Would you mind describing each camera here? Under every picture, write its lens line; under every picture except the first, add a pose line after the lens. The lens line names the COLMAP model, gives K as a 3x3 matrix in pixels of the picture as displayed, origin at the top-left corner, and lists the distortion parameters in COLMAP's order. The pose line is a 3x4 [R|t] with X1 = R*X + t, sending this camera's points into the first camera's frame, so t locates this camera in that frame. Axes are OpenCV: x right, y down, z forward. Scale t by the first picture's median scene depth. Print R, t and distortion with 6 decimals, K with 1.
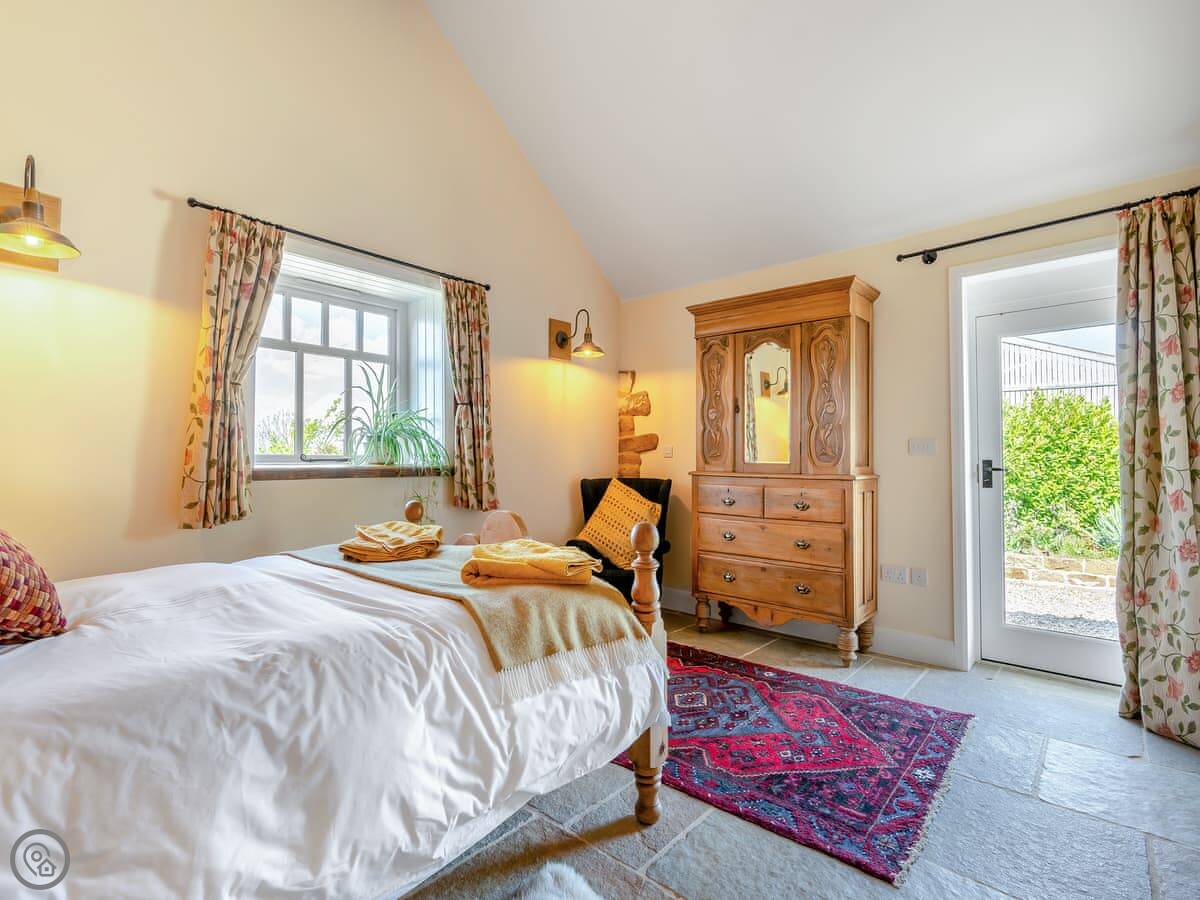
lens RADIAL K [[552.4, 0, 595.6], [0, 552.4, 456.6], [0, 0, 1]] dist [-0.003434, 0.000443]
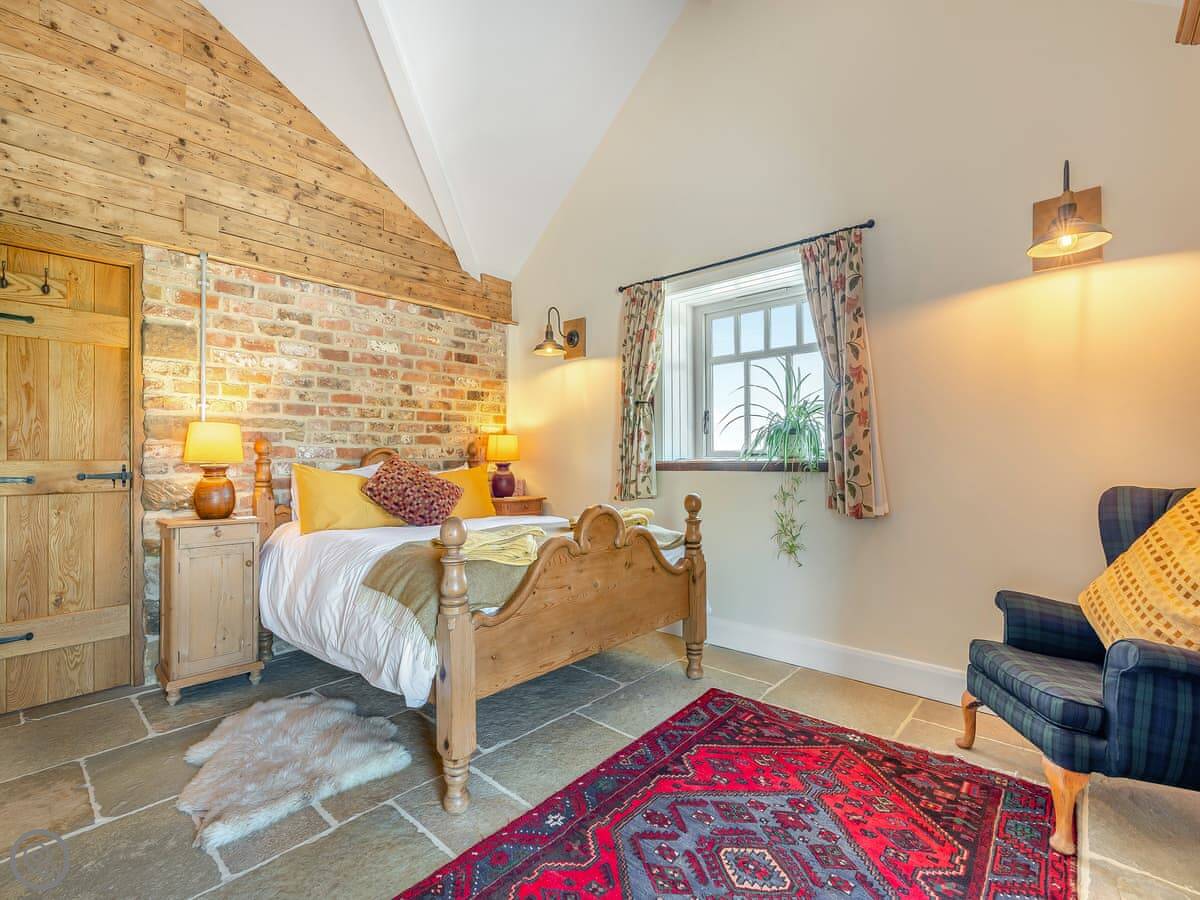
lens RADIAL K [[552.8, 0, 600.0], [0, 552.8, 450.0], [0, 0, 1]] dist [0.088359, 0.000030]
pose [[0.046588, -0.012421, -0.998837, 0.605024], [0.020535, 0.999723, -0.011475, 0.003823], [0.998703, -0.019977, 0.046830, 0.635836]]
